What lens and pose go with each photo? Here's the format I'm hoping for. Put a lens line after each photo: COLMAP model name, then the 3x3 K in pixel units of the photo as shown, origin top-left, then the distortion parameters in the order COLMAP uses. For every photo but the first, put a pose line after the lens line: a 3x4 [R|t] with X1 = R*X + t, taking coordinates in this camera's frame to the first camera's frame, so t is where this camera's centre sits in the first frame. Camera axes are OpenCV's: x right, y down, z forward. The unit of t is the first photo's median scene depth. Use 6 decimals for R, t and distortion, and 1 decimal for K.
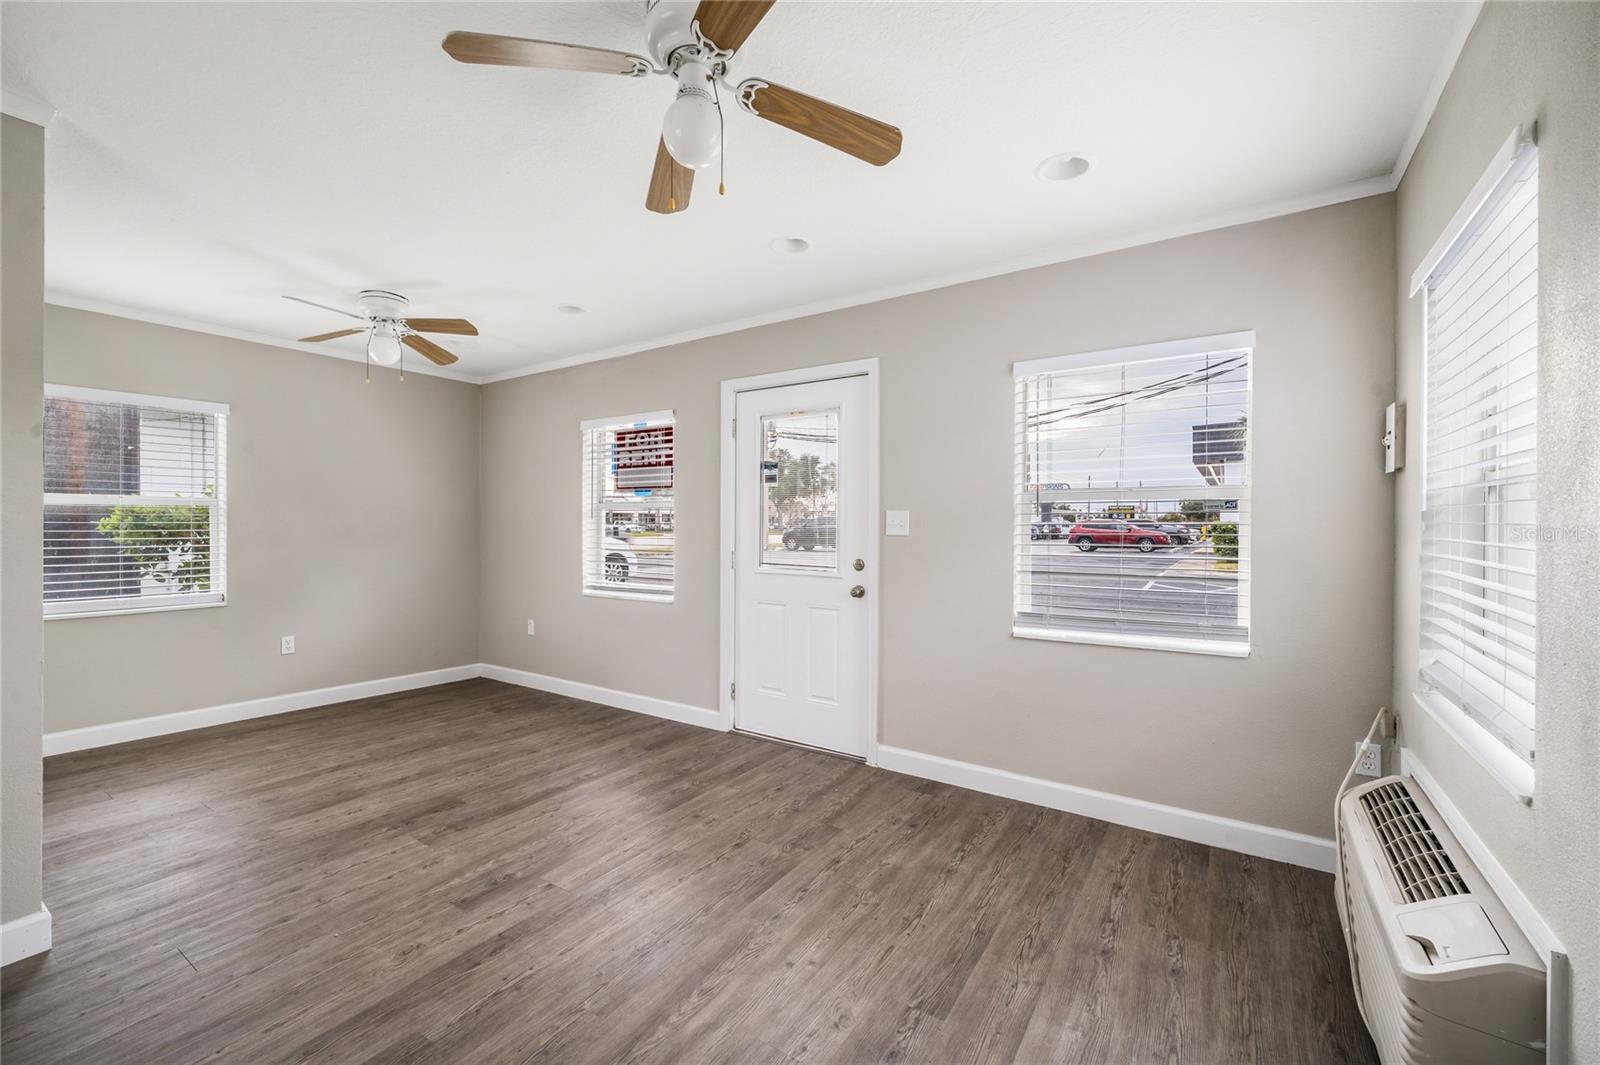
lens RADIAL K [[666.5, 0, 809.1], [0, 666.5, 527.4], [0, 0, 1]] dist [0.001074, -0.001522]
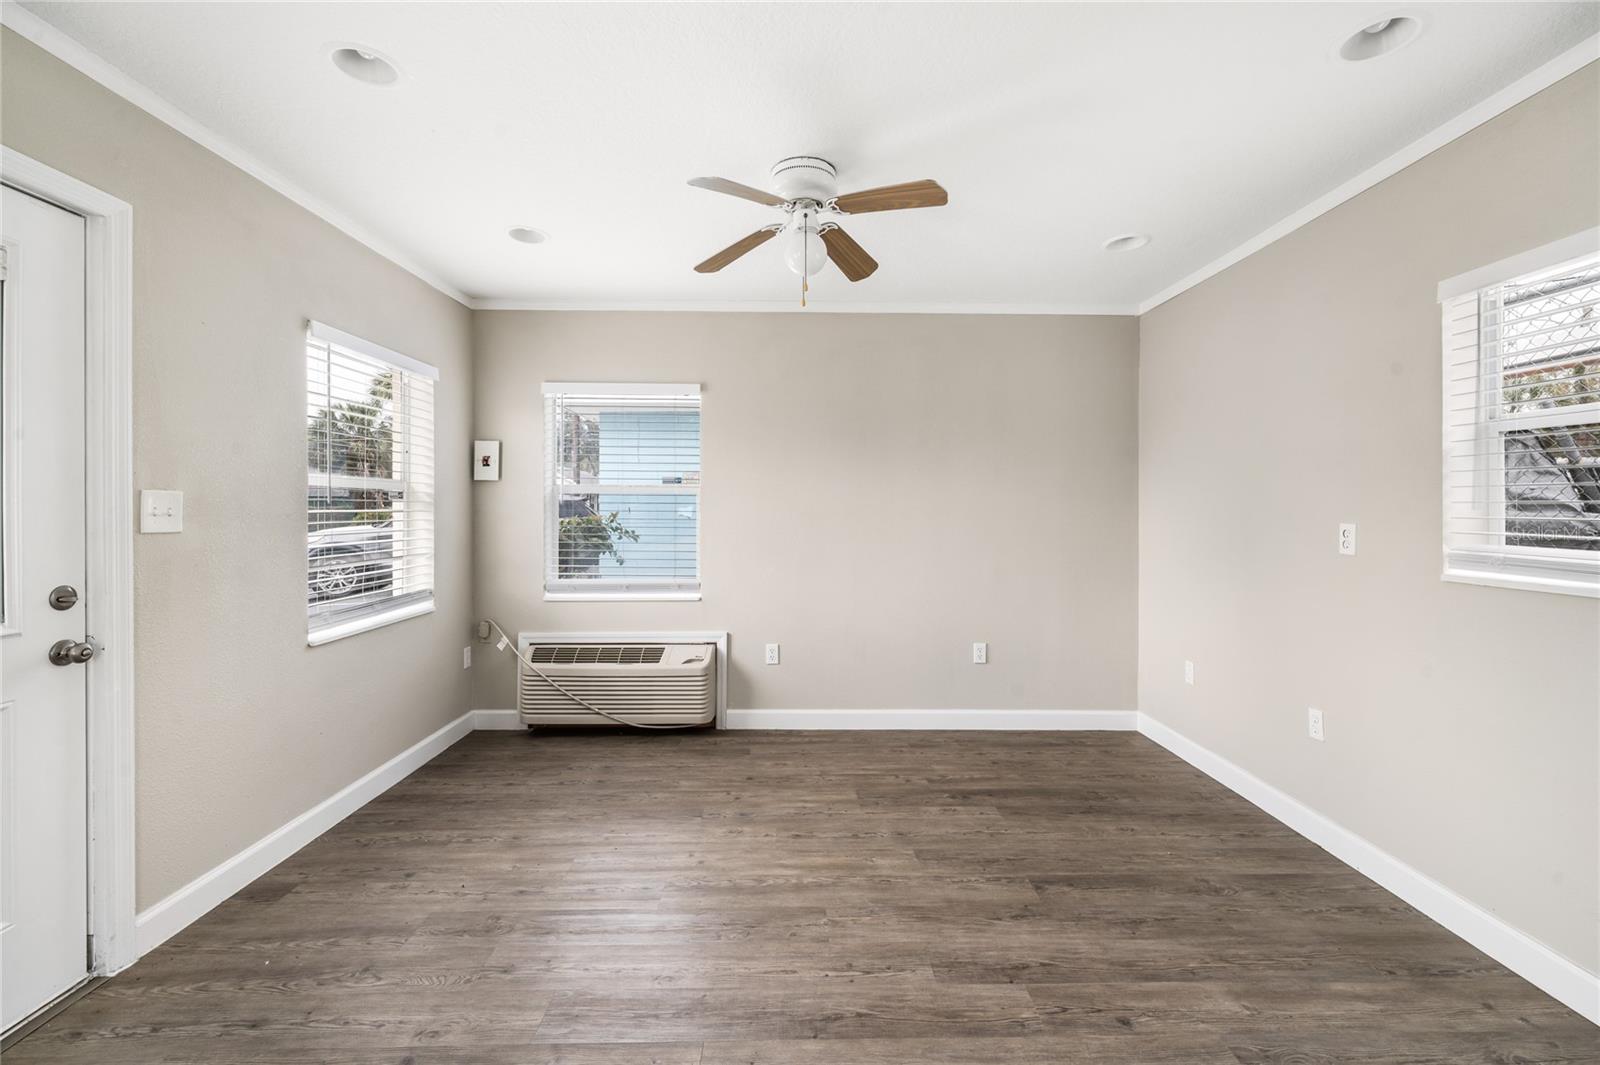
lens RADIAL K [[666.5, 0, 801.5], [0, 666.5, 512.3], [0, 0, 1]] dist [0.001074, -0.001522]
pose [[-0.561085, -0.006182, 0.827735, -0.687569], [0.002940, 0.999951, 0.009461, -0.009844], [-0.827753, 0.007742, -0.561039, 0.904473]]
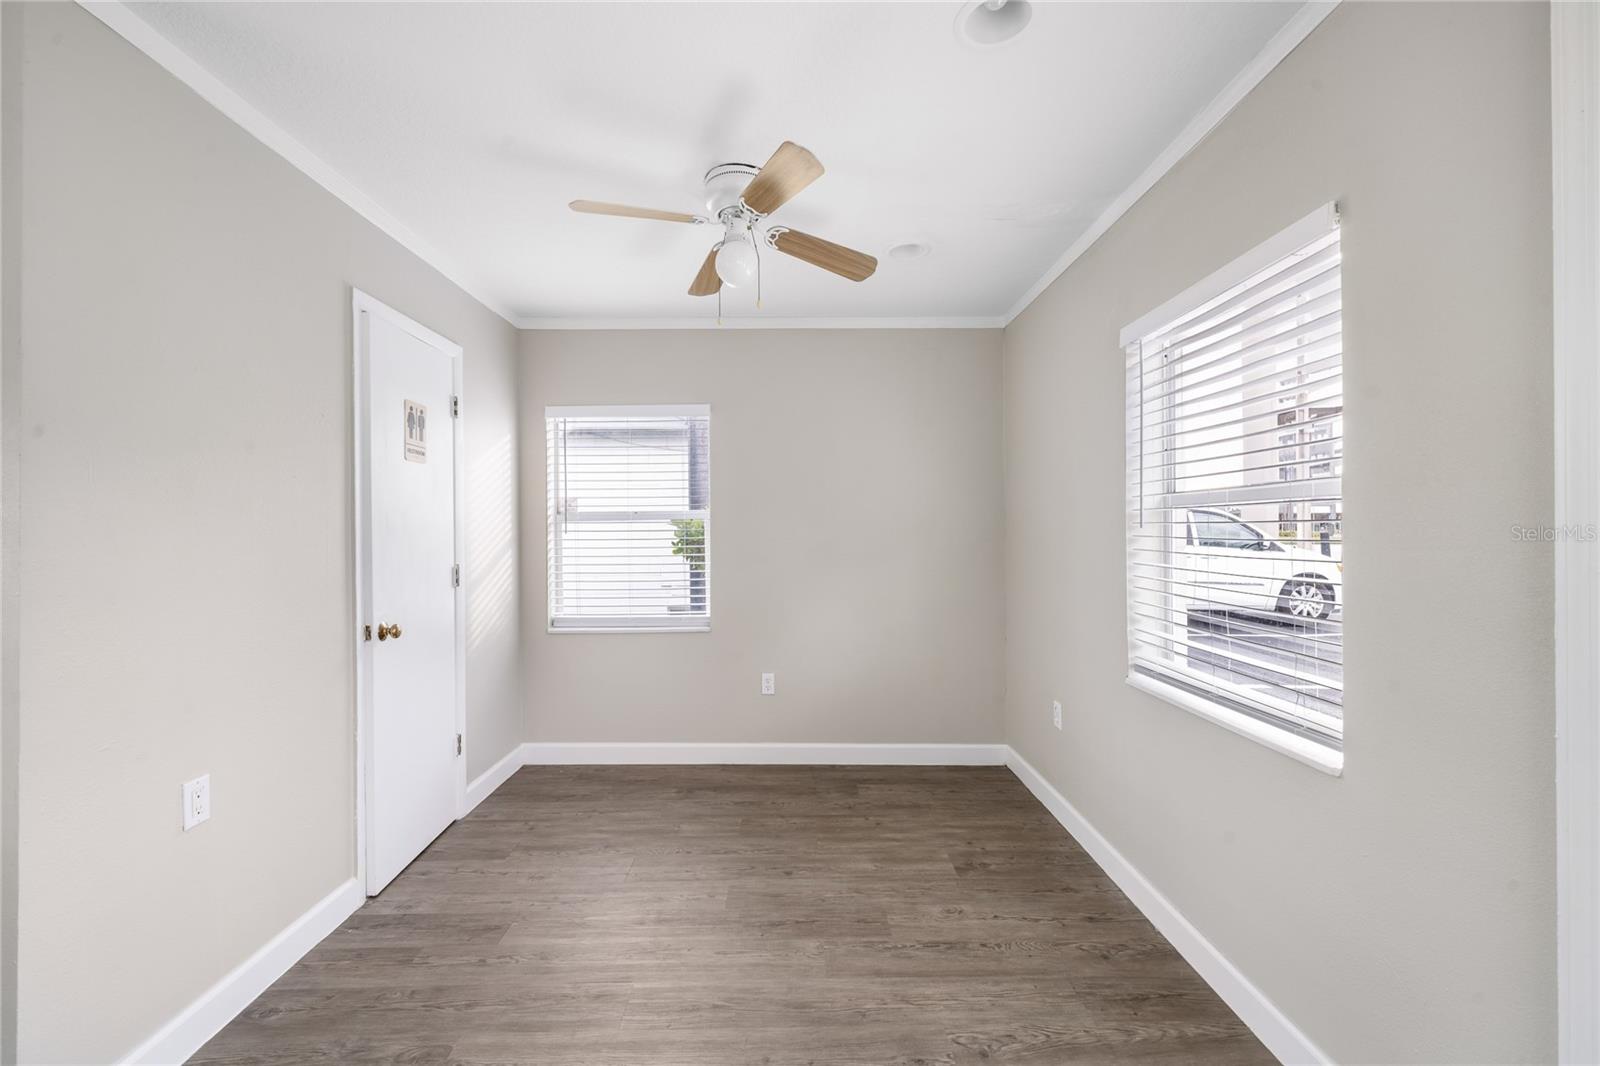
lens RADIAL K [[662.5, 0, 796.1], [0, 662.5, 526.9], [0, 0, 1]] dist [0.000536, -0.000006]
pose [[0.555044, -0.008822, -0.831774, -0.100006], [0.005253, 0.999961, -0.007101, -0.016202], [0.831804, -0.000428, 0.555069, 0.765742]]
